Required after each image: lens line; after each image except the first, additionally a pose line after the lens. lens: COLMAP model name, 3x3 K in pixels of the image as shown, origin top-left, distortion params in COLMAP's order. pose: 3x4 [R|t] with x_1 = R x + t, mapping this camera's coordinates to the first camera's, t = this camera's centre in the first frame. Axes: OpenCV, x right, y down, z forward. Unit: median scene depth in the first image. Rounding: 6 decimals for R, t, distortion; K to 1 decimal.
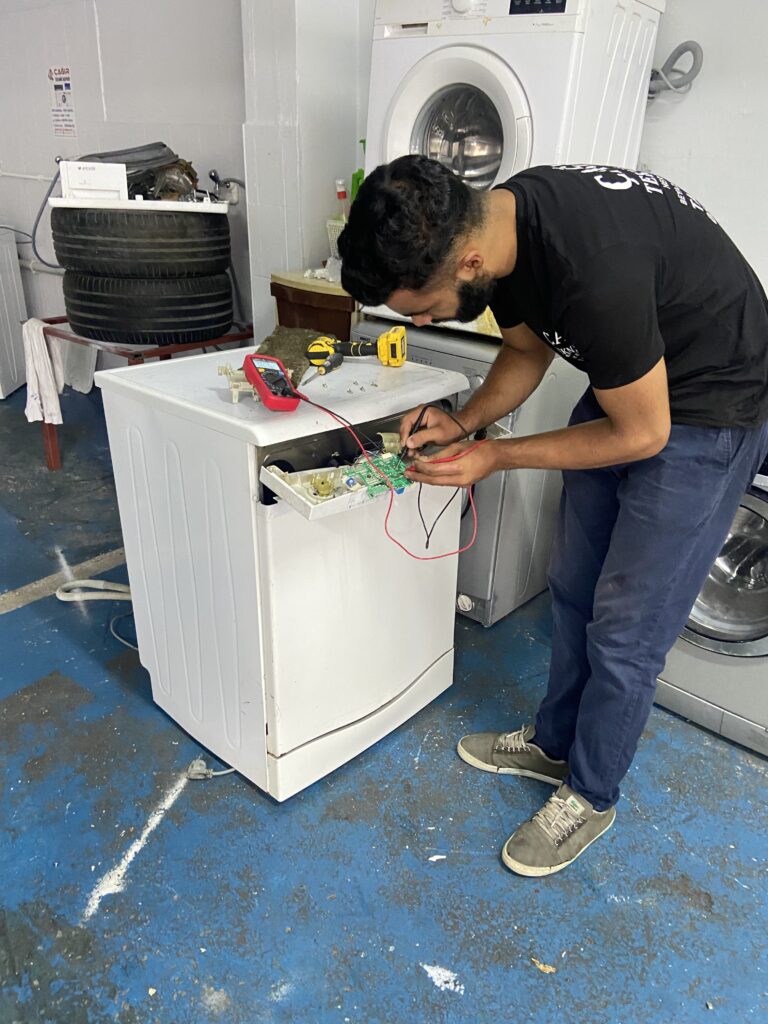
lens RADIAL K [[774.9, 0, 384.0], [0, 774.9, 512.0], [0, 0, 1]] dist [-0.008362, -0.009583]
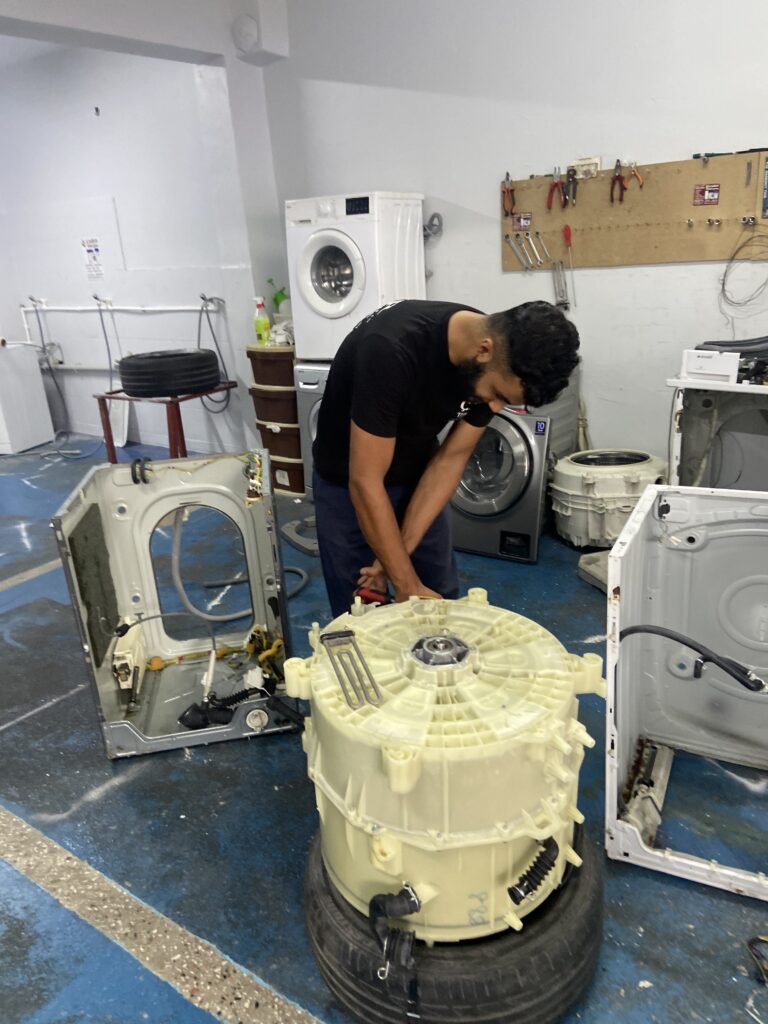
lens RADIAL K [[774.9, 0, 384.0], [0, 774.9, 512.0], [0, 0, 1]] dist [-0.008362, -0.009583]
pose [[0.991257, -0.122964, 0.047844, 0.047294], [0.127227, 0.986858, -0.099626, 0.369504], [-0.034965, 0.104842, 0.993874, -0.958965]]
